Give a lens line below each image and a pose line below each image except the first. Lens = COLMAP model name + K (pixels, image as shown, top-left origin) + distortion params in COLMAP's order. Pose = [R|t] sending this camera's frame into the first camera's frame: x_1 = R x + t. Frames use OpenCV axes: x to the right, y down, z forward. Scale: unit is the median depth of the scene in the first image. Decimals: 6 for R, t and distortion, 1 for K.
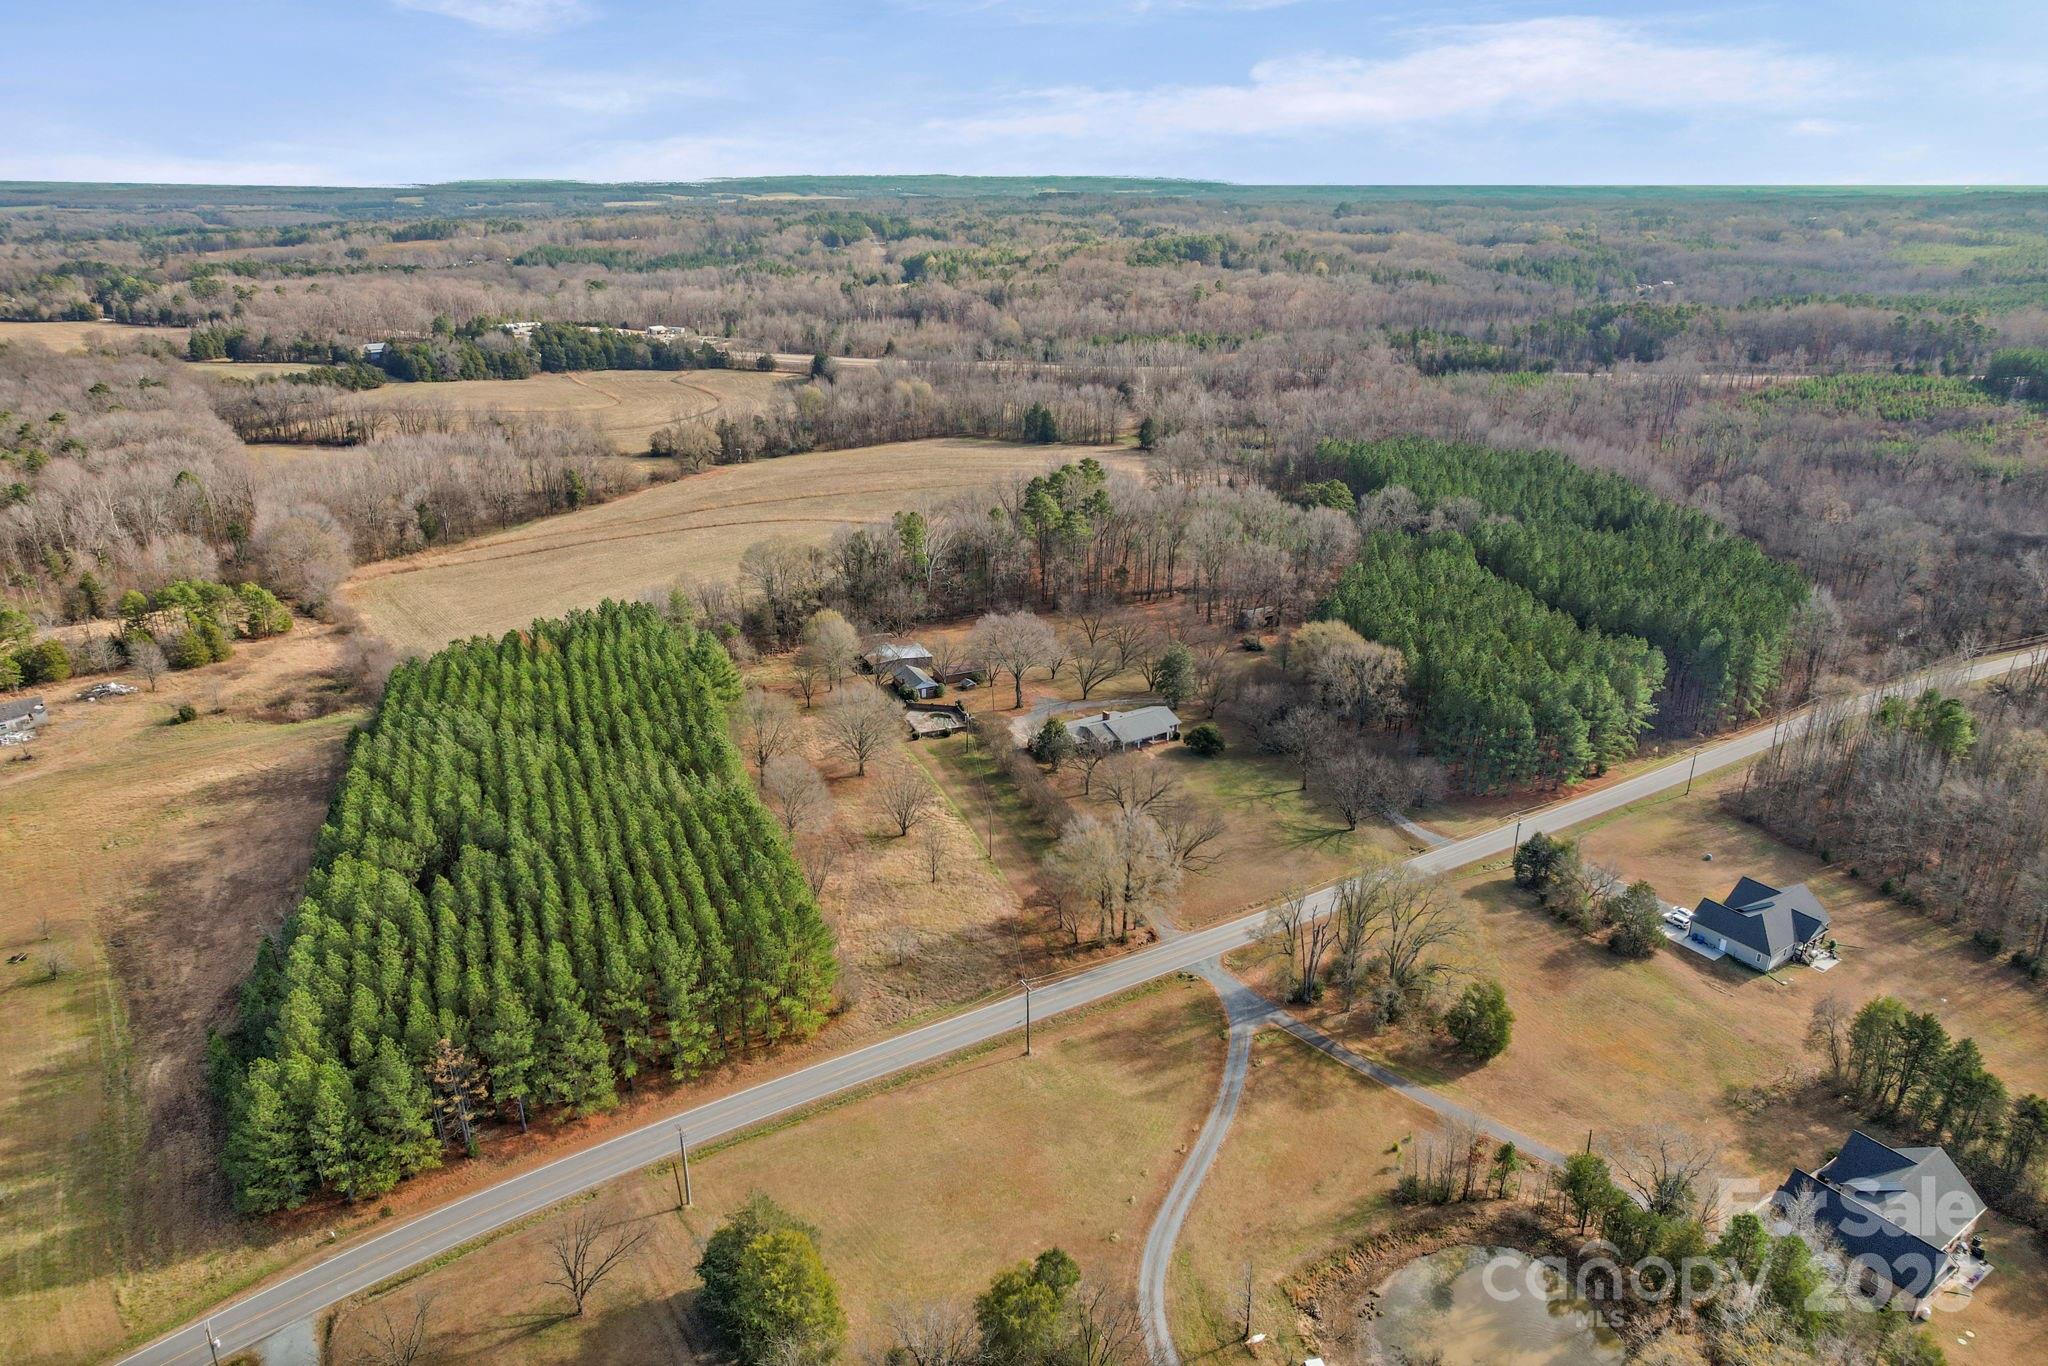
lens RADIAL K [[1343.0, 0, 1045.0], [0, 1343.0, 685.2], [0, 0, 1]] dist [-0.077604, 0.071563]
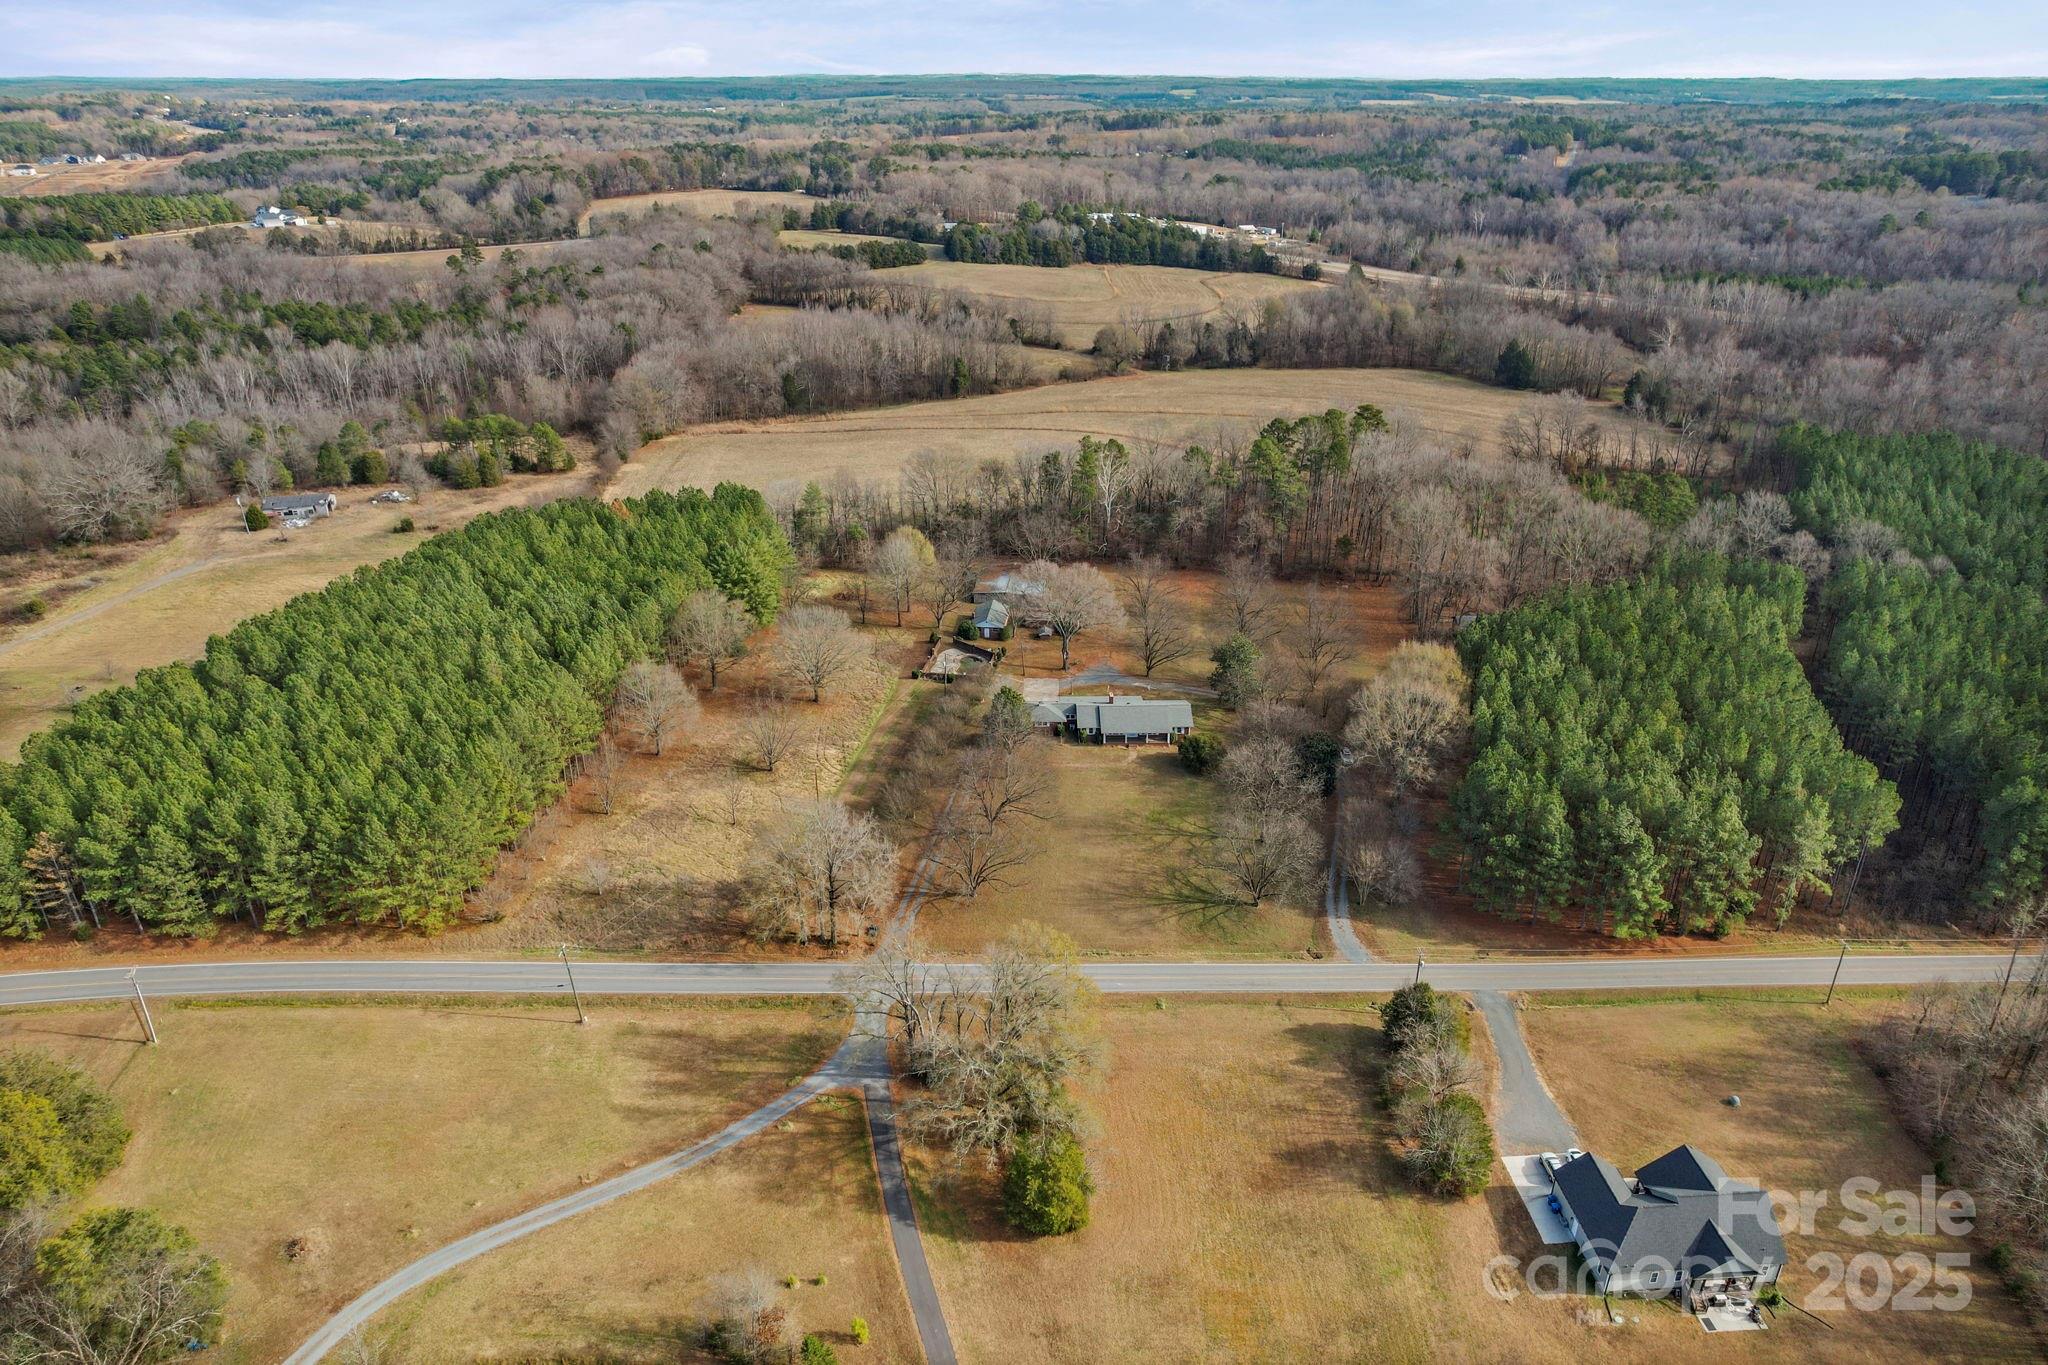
lens RADIAL K [[1343.0, 0, 1045.0], [0, 1343.0, 684.7], [0, 0, 1]] dist [-0.077604, 0.071563]
pose [[0.856567, 0.216029, -0.468641, 0.273654], [-0.184725, 0.976338, 0.112429, -0.050032], [0.481840, -0.009733, 0.876205, 0.145937]]
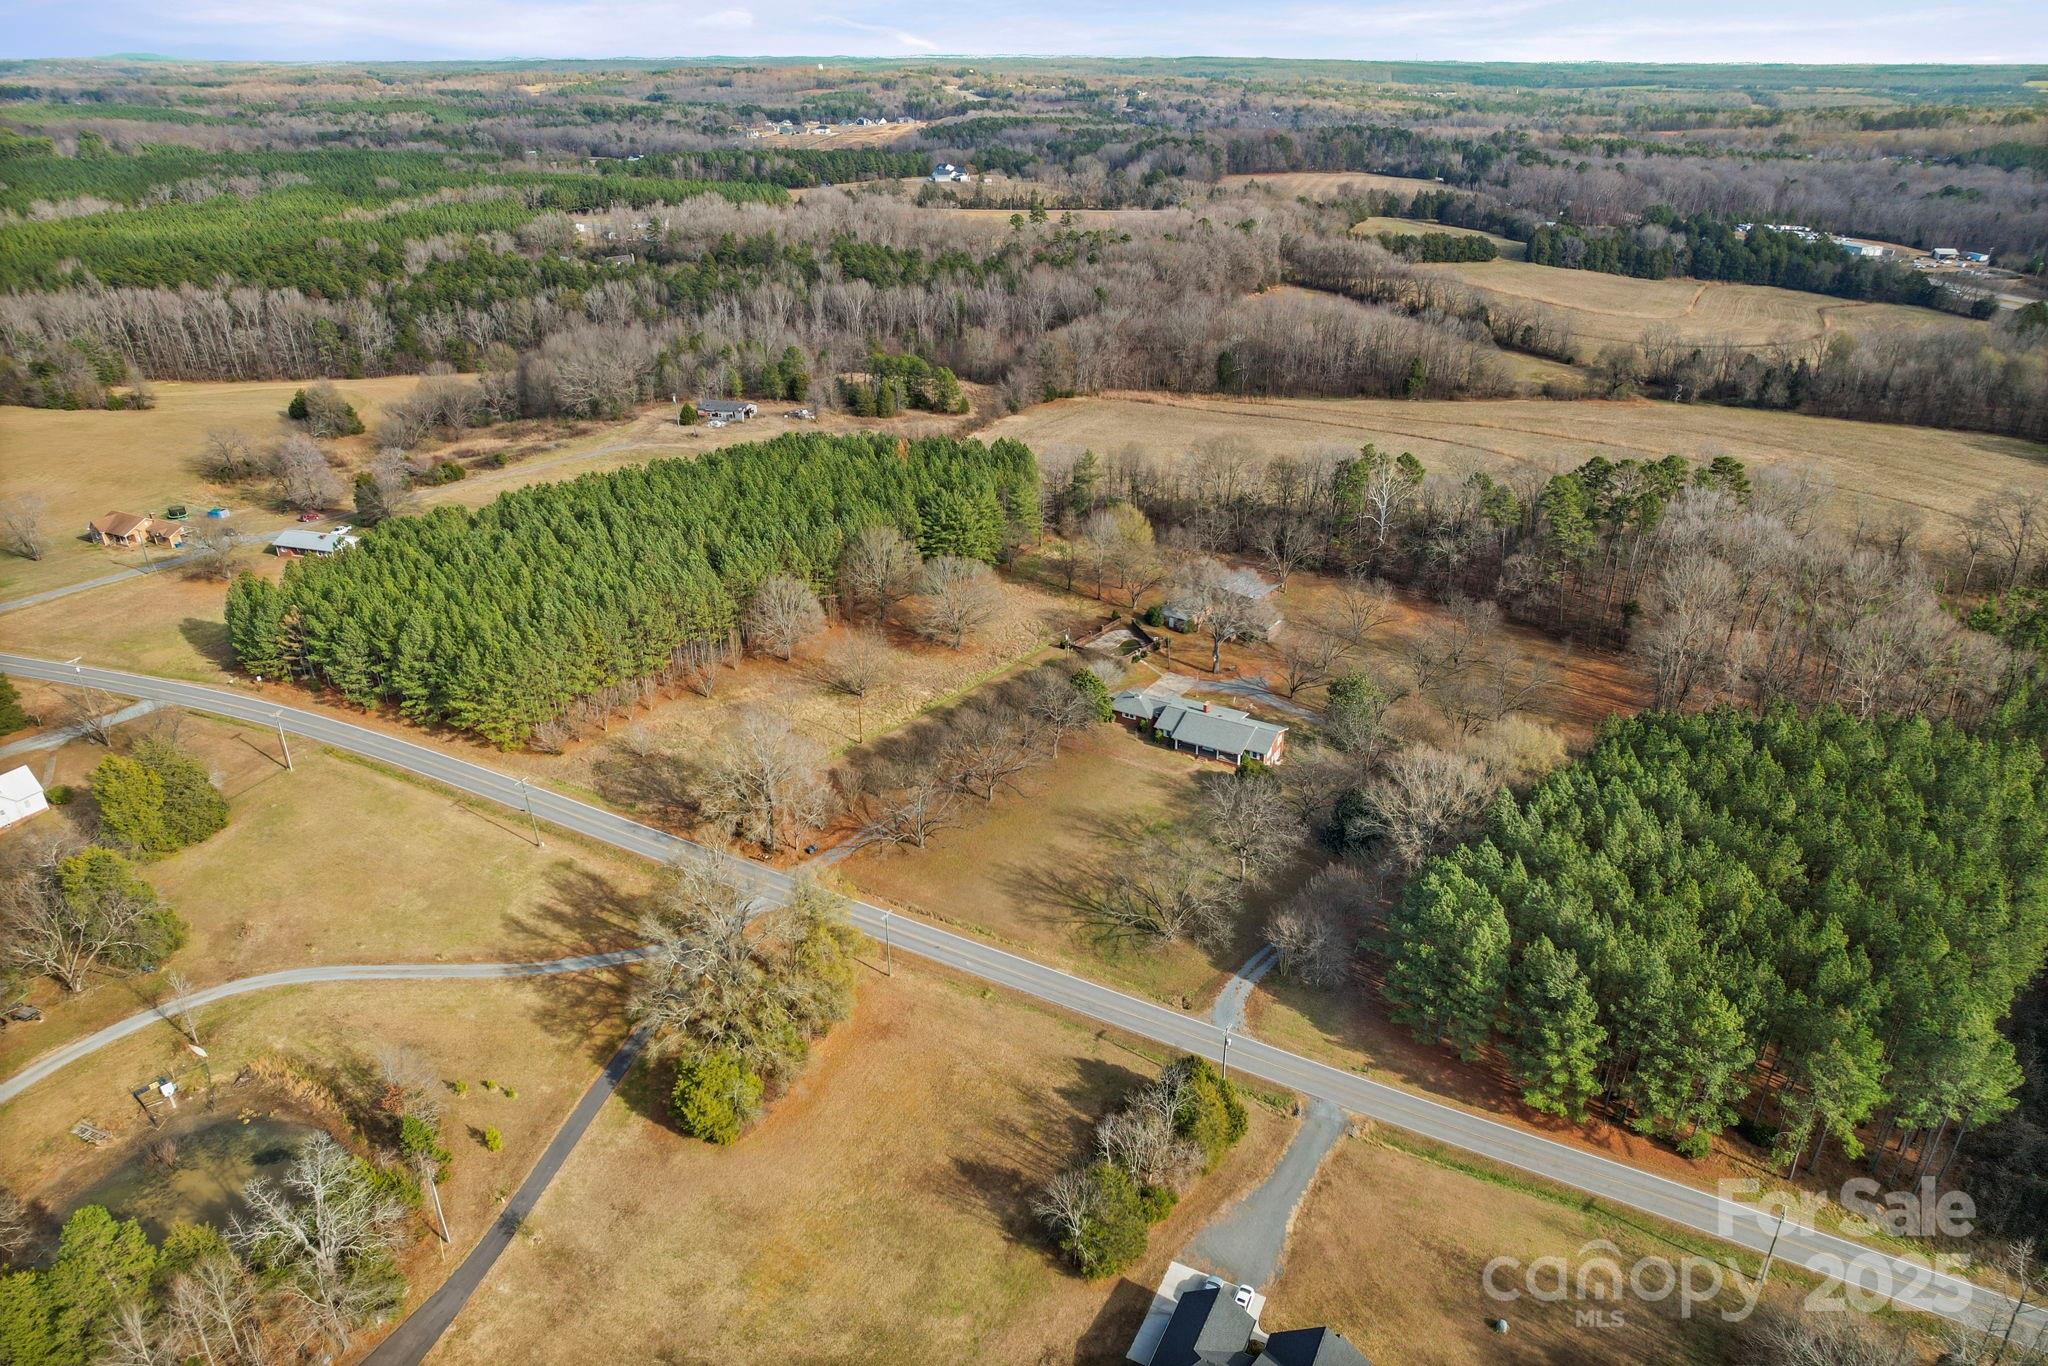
lens RADIAL K [[1343.0, 0, 1045.0], [0, 1343.0, 685.2], [0, 0, 1]] dist [-0.077604, 0.071563]
pose [[0.484998, 0.377714, -0.788739, 0.430046], [-0.317115, 0.916489, 0.243897, -0.106838], [0.814994, 0.131832, 0.564274, 0.295324]]
